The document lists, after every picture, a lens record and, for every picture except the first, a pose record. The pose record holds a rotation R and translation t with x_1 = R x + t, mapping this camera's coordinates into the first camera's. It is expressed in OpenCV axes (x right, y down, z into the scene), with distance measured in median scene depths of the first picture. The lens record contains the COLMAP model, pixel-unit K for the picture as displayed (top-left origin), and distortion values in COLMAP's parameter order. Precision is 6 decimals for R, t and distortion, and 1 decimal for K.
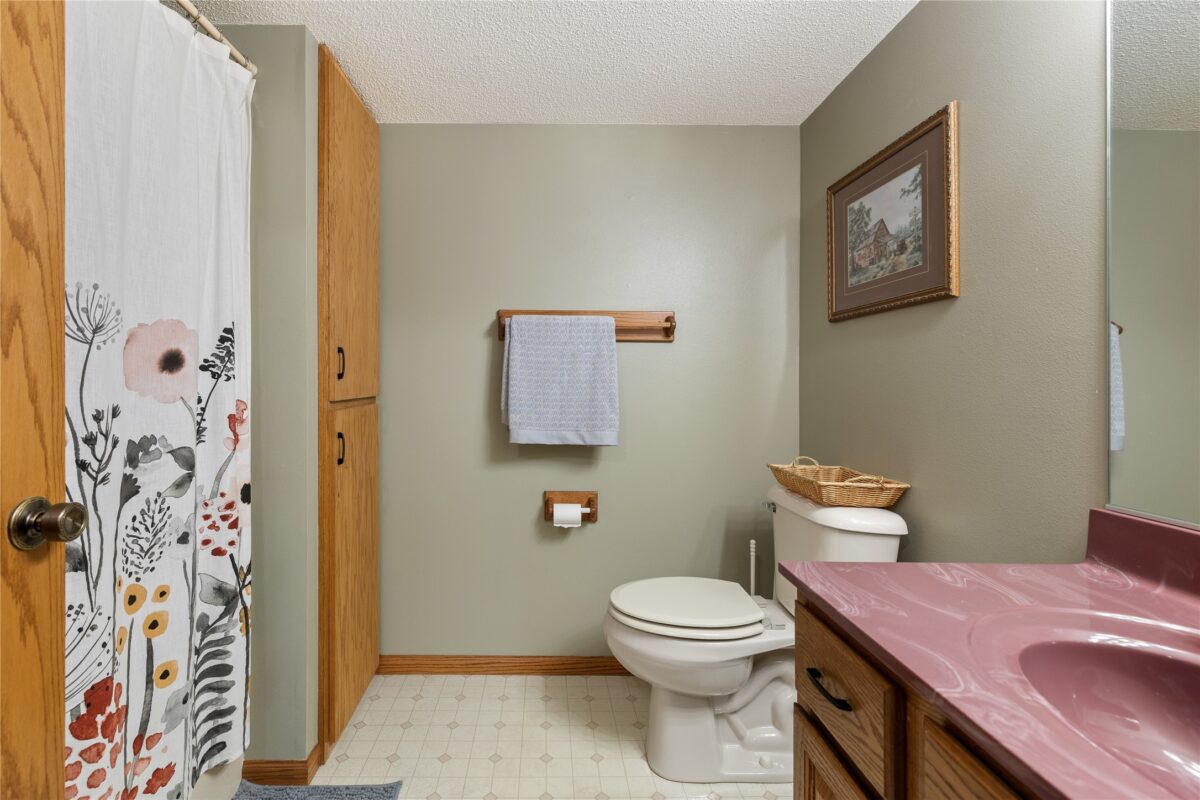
lens RADIAL K [[529.8, 0, 598.6], [0, 529.8, 373.2], [0, 0, 1]] dist [0.000821, 0.000172]
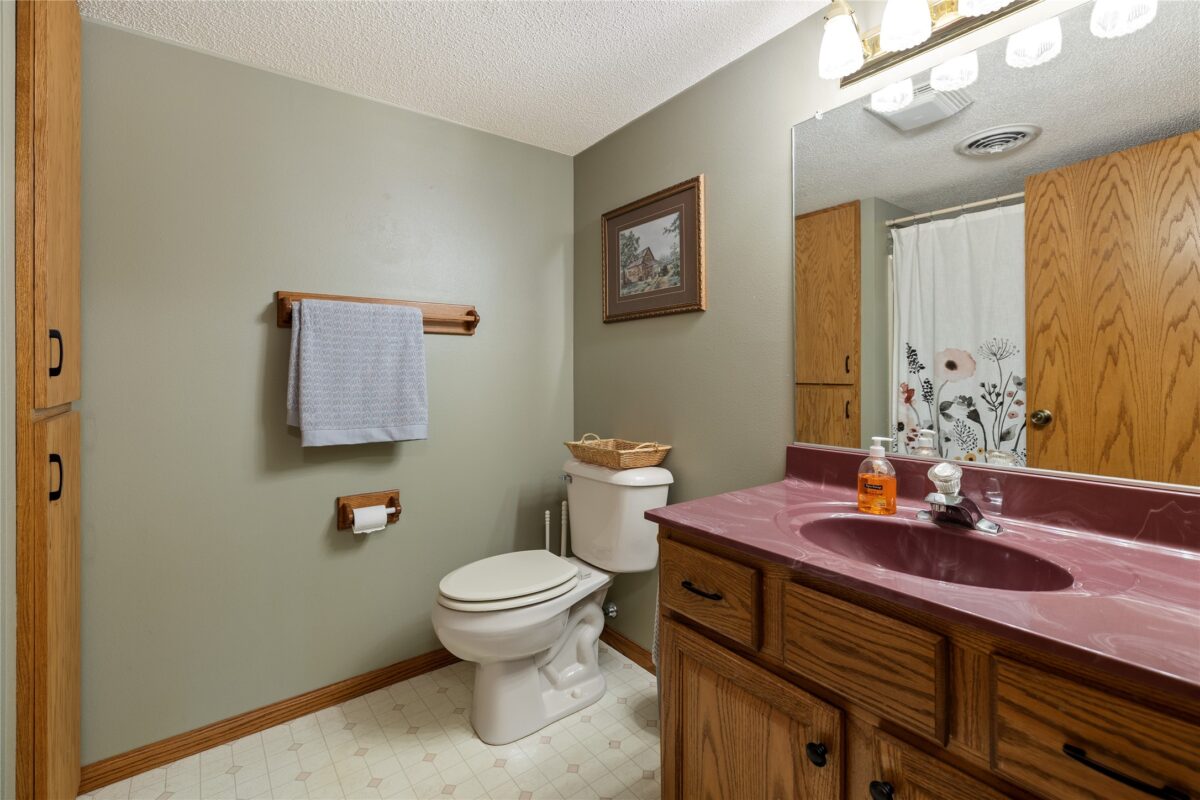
lens RADIAL K [[523.8, 0, 599.7], [0, 523.8, 362.3], [0, 0, 1]] dist [0.001043, 0.000588]
pose [[0.800576, -0.001921, 0.599228, -0.322419], [0.005025, 0.999981, -0.003508, -0.000724], [-0.599210, 0.005820, 0.800571, 0.029143]]
